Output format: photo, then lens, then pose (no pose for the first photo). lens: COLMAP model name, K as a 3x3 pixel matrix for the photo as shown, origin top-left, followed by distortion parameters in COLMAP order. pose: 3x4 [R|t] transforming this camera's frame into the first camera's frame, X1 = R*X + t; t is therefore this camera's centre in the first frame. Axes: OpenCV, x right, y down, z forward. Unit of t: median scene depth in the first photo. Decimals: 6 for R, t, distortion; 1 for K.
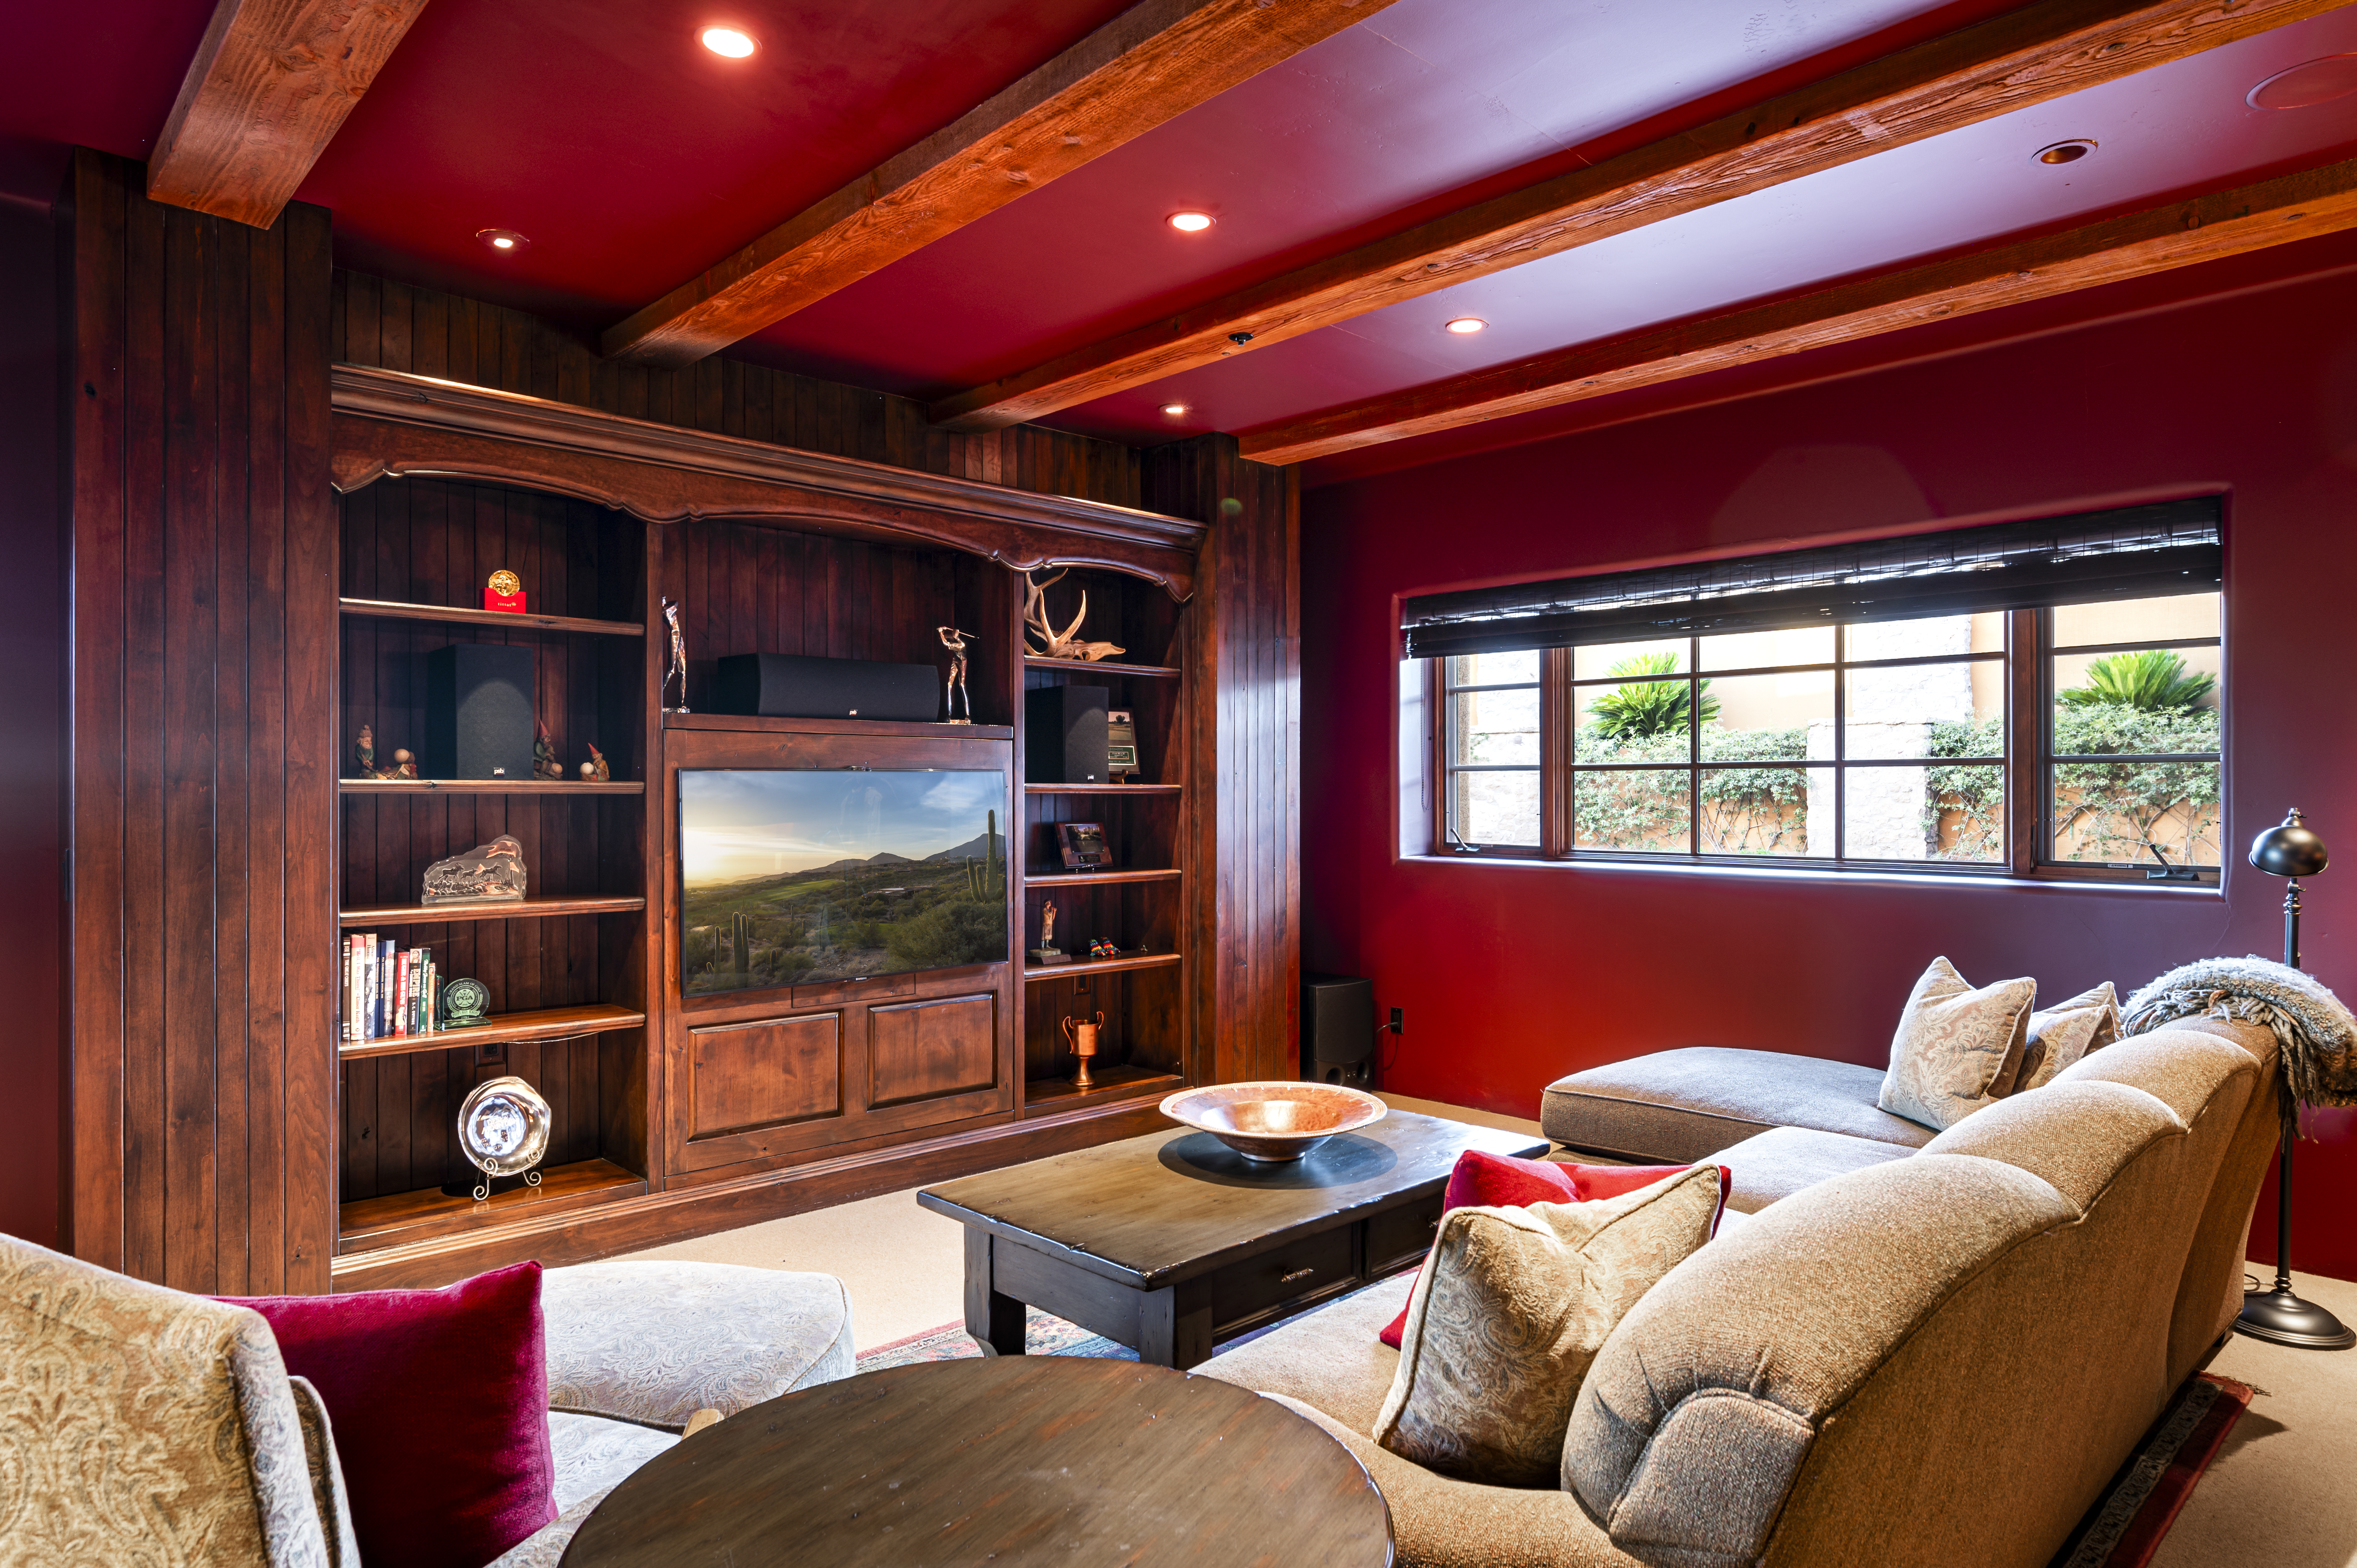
lens RADIAL K [[1365.7, 0, 1196.5], [0, 1365.7, 789.5], [0, 0, 1]] dist [-0.003330, -0.002111]
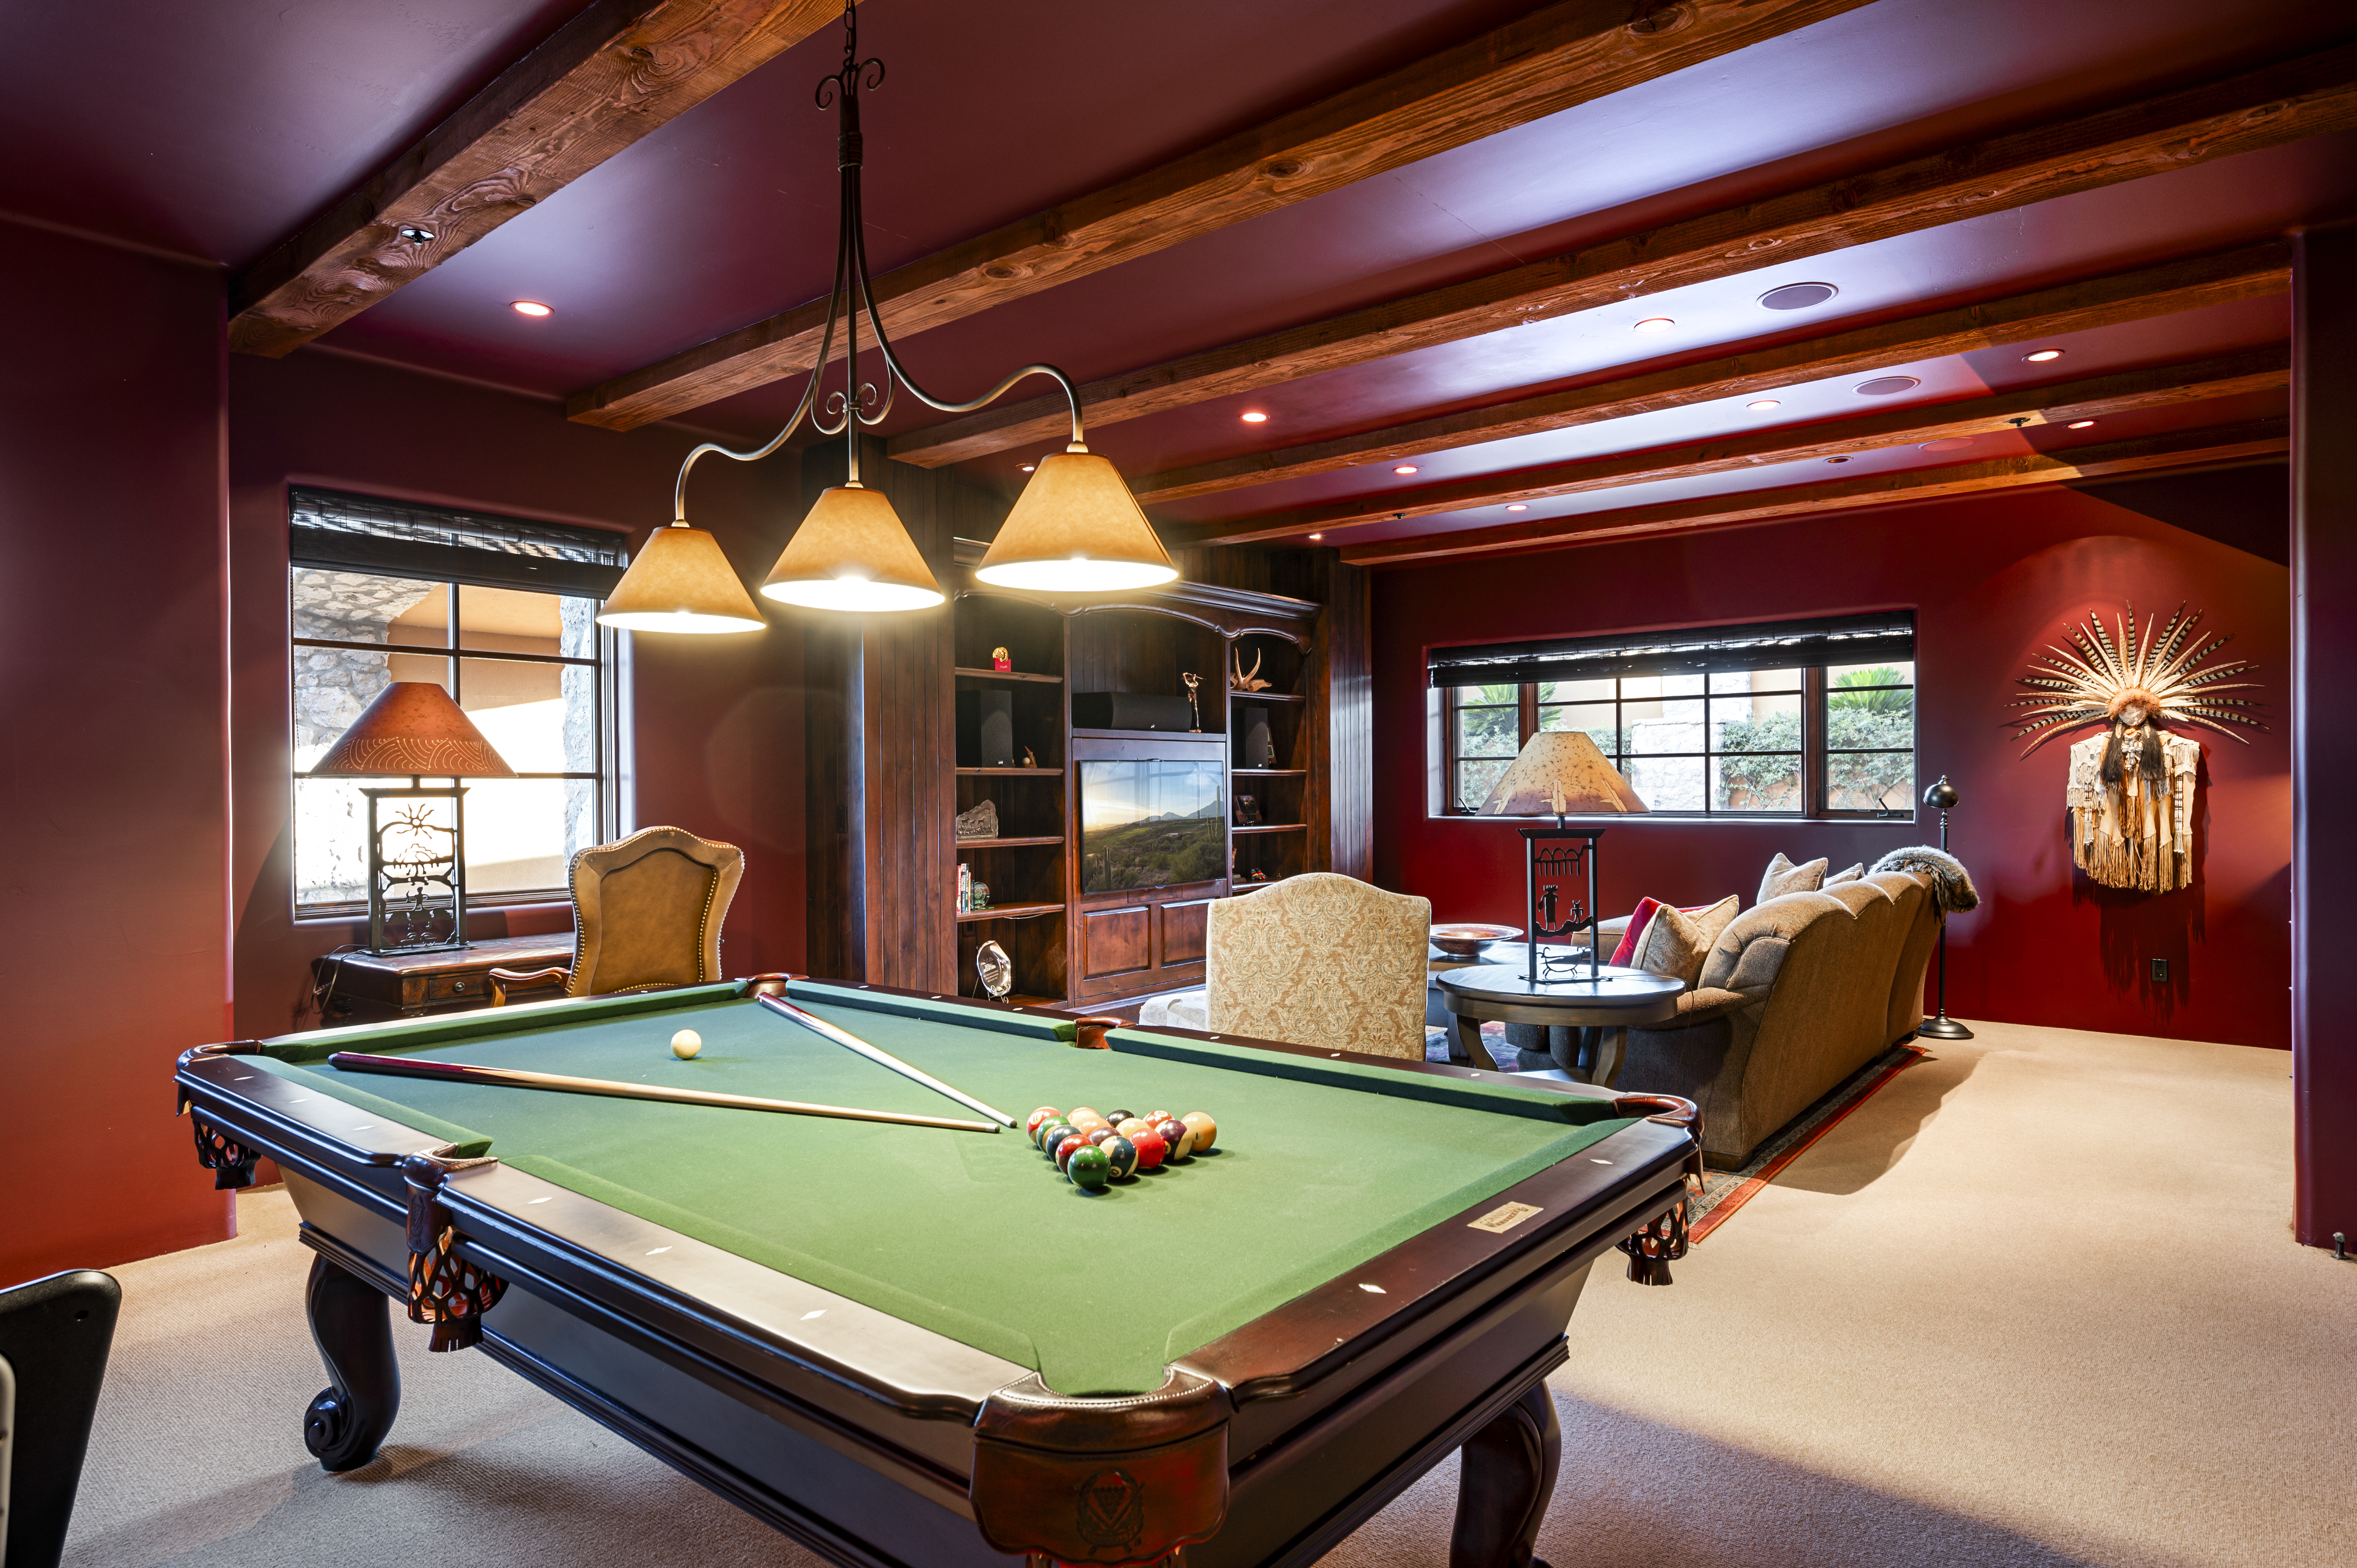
lens RADIAL K [[1365.7, 0, 1159.7], [0, 1365.7, 784.0], [0, 0, 1]] dist [-0.003330, -0.002111]
pose [[0.992257, -0.007415, 0.123982, -0.449816], [0.007339, 0.999972, 0.001073, 0.011719], [-0.123987, -0.000155, 0.992284, -0.647041]]
